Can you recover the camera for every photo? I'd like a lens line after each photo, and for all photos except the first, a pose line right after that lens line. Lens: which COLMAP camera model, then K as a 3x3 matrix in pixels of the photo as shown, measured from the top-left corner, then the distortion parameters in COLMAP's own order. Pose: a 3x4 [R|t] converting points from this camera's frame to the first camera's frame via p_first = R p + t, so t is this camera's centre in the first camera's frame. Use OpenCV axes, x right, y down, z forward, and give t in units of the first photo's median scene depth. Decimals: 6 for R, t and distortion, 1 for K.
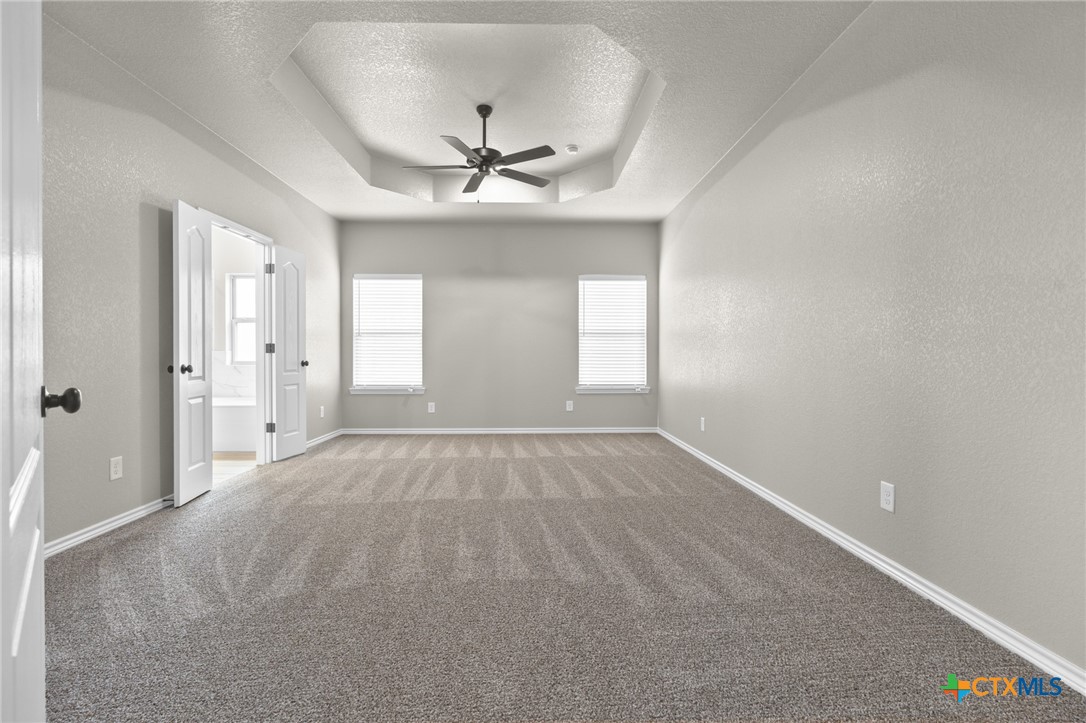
lens RADIAL K [[485.8, 0, 540.4], [0, 485.8, 362.7], [0, 0, 1]] dist [-0.009237, 0.003603]
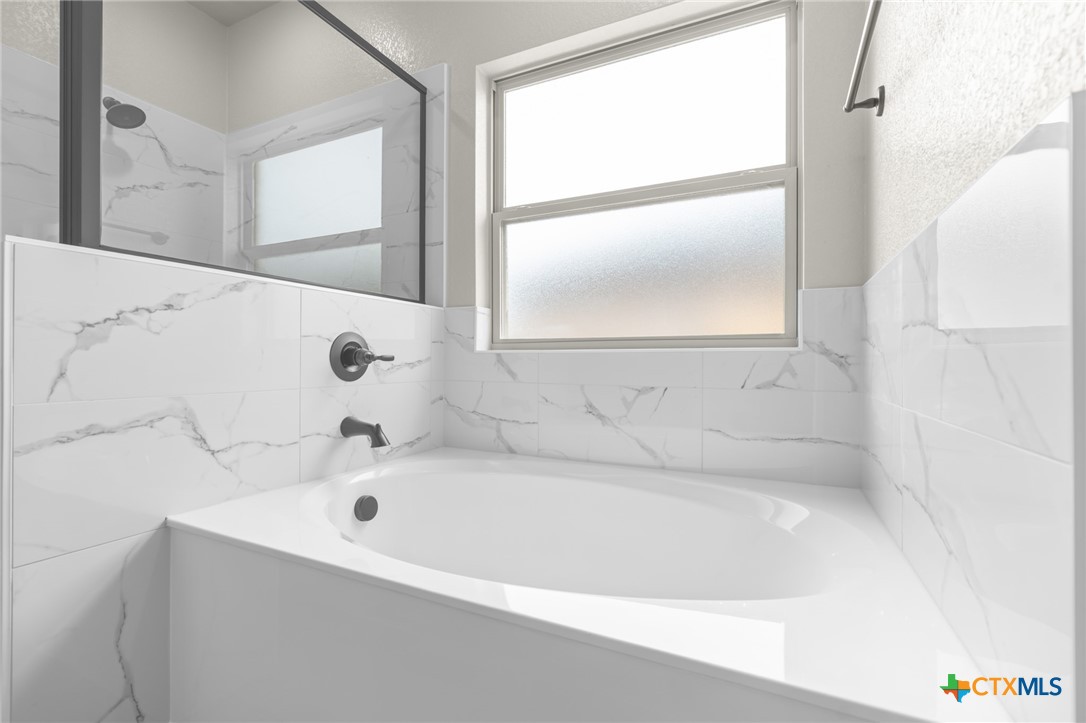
lens RADIAL K [[485.8, 0, 540.5], [0, 485.8, 359.5], [0, 0, 1]] dist [-0.009237, 0.003603]
pose [[0.885905, 0.003041, -0.463856, -0.455942], [-0.005650, 0.999975, -0.004235, 0.011477], [0.463832, 0.006373, 0.885900, 0.725566]]
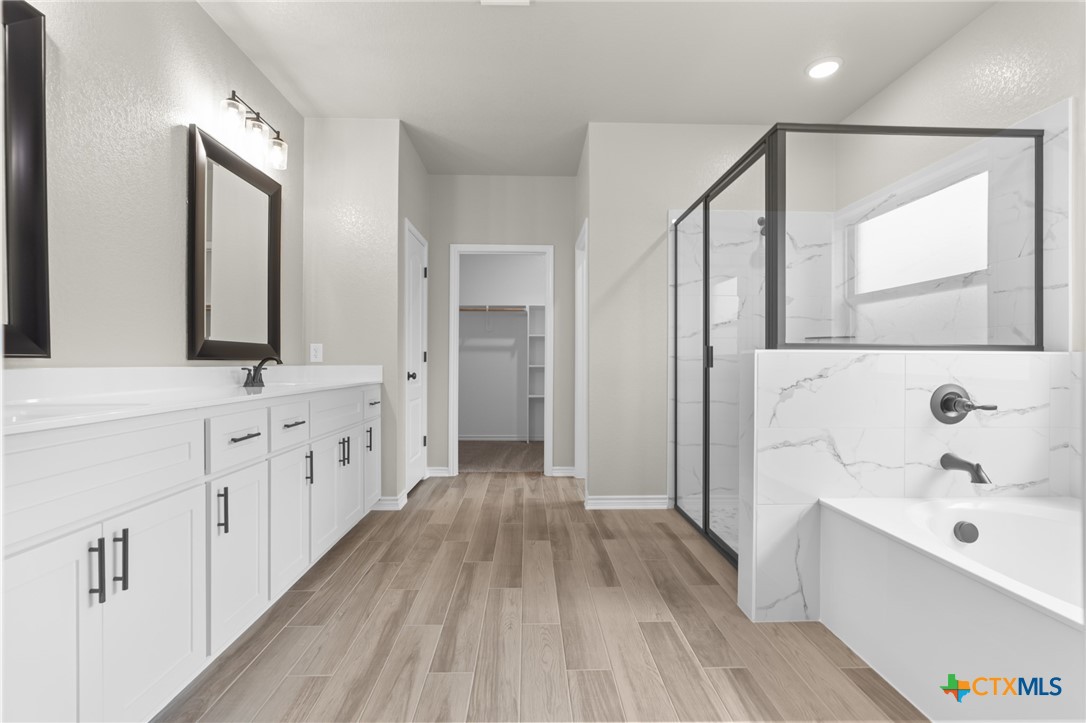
lens RADIAL K [[485.8, 0, 539.1], [0, 485.8, 359.1], [0, 0, 1]] dist [-0.009237, 0.003603]
pose [[0.003206, 0.001505, -0.999994, -0.362459], [-0.006200, 0.999980, 0.001485, -0.015662], [0.999976, 0.006195, 0.003216, 0.647667]]
